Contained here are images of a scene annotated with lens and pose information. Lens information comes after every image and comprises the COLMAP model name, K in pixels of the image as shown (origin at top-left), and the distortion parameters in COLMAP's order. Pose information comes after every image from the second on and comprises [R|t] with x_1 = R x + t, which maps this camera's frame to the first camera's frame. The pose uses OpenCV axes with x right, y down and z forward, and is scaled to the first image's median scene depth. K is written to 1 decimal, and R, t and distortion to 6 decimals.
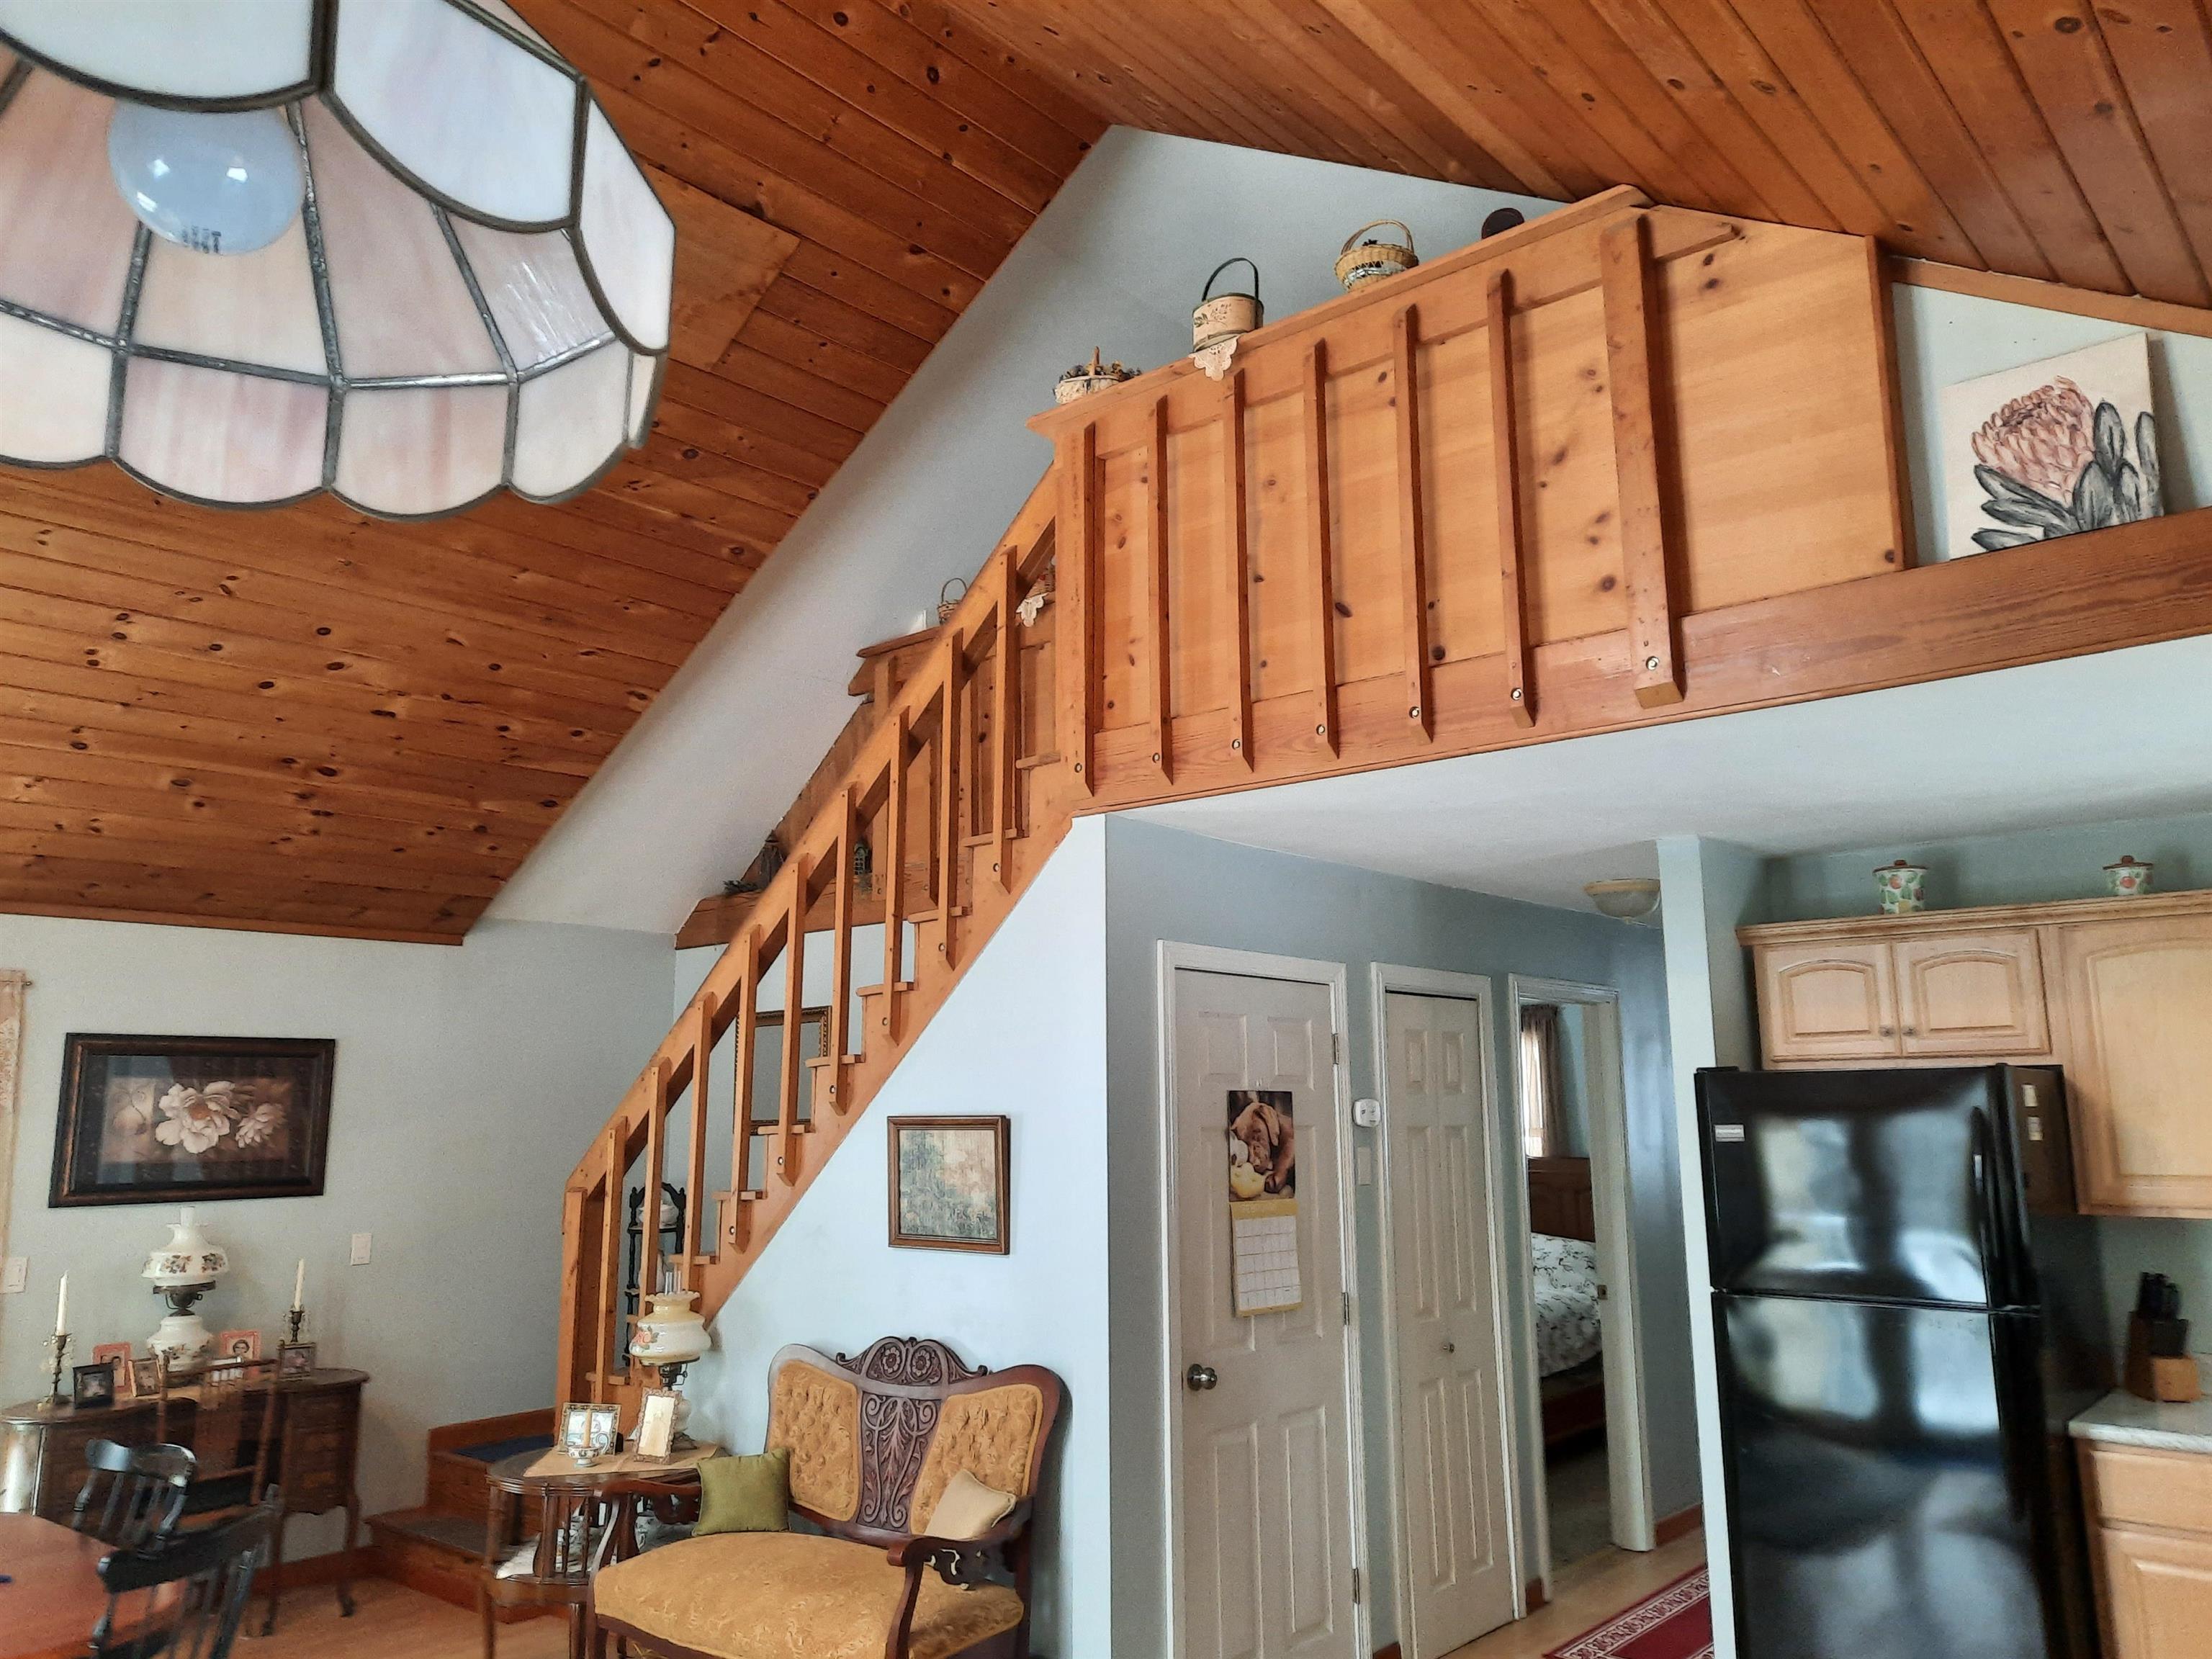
lens RADIAL K [[1620.5, 0, 1120.1], [0, 1620.5, 828.2], [0, 0, 1]] dist [0.063499, -0.052587]
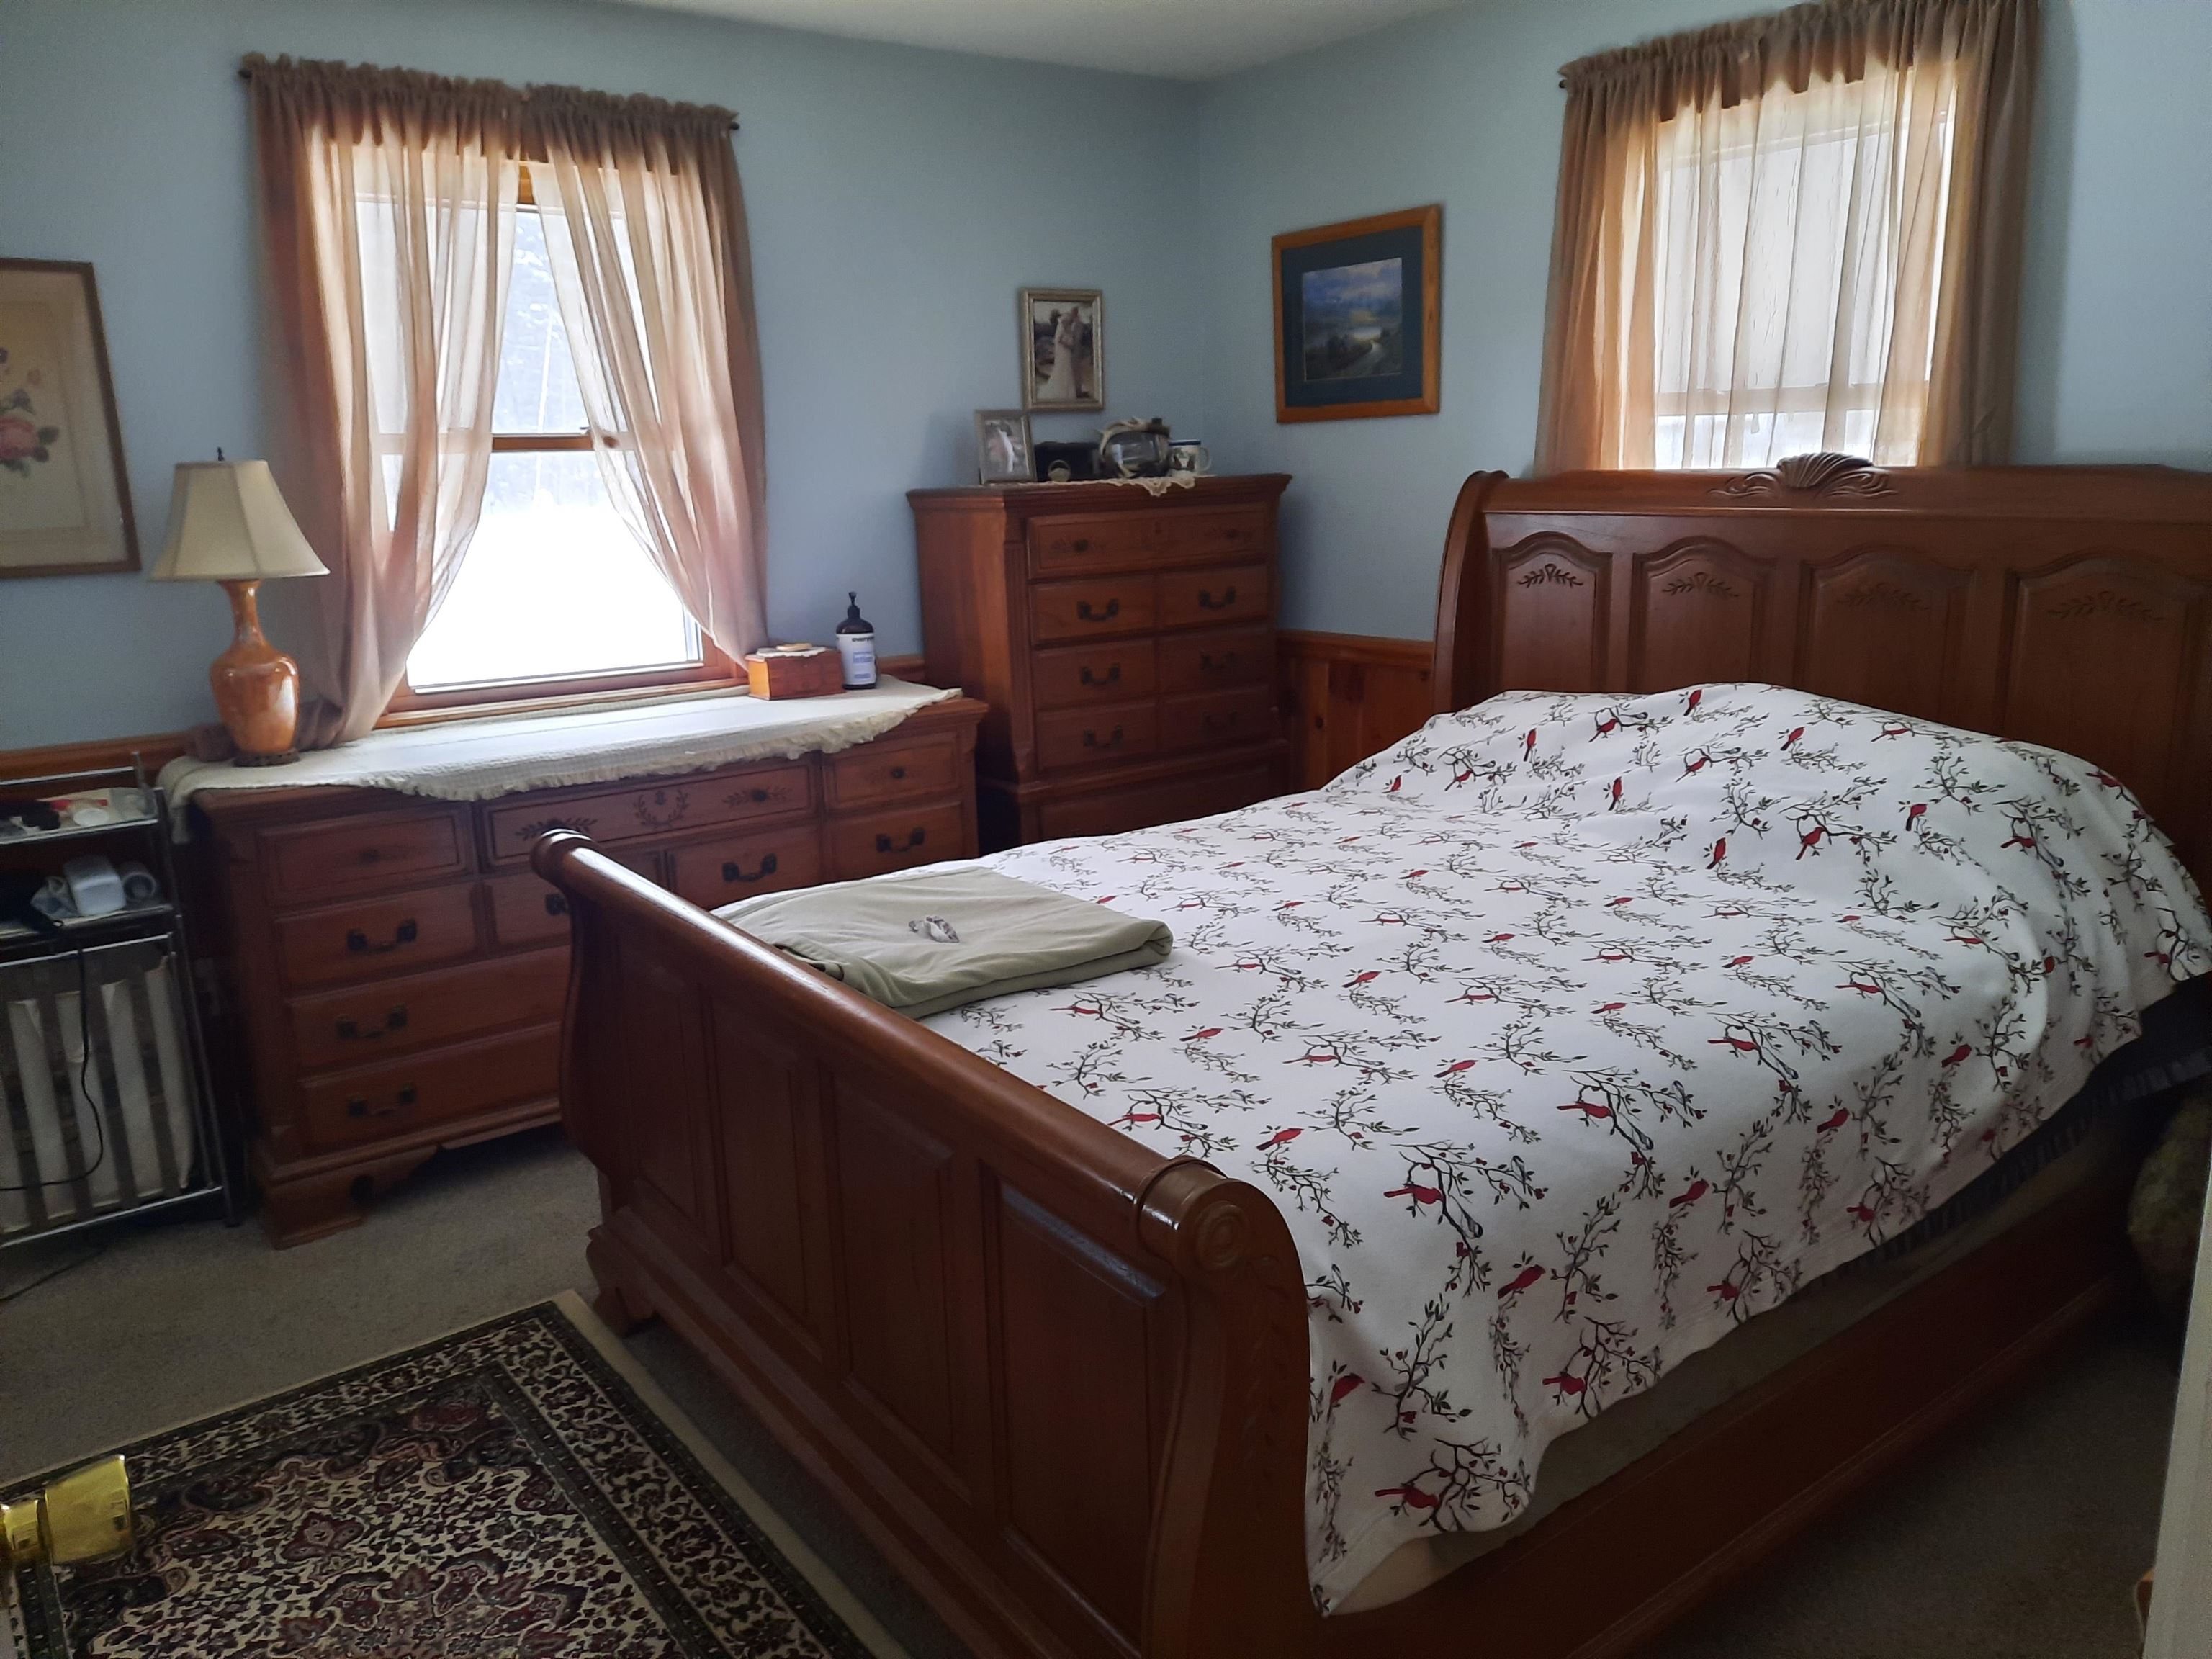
lens RADIAL K [[1620.5, 0, 1106.3], [0, 1620.5, 828.2], [0, 0, 1]] dist [0.063499, -0.052587]
pose [[0.975370, 0.038339, -0.217215, 0.197875], [0.051267, 0.918404, 0.392307, 0.147713], [0.214532, -0.393781, 0.893819, 0.725783]]
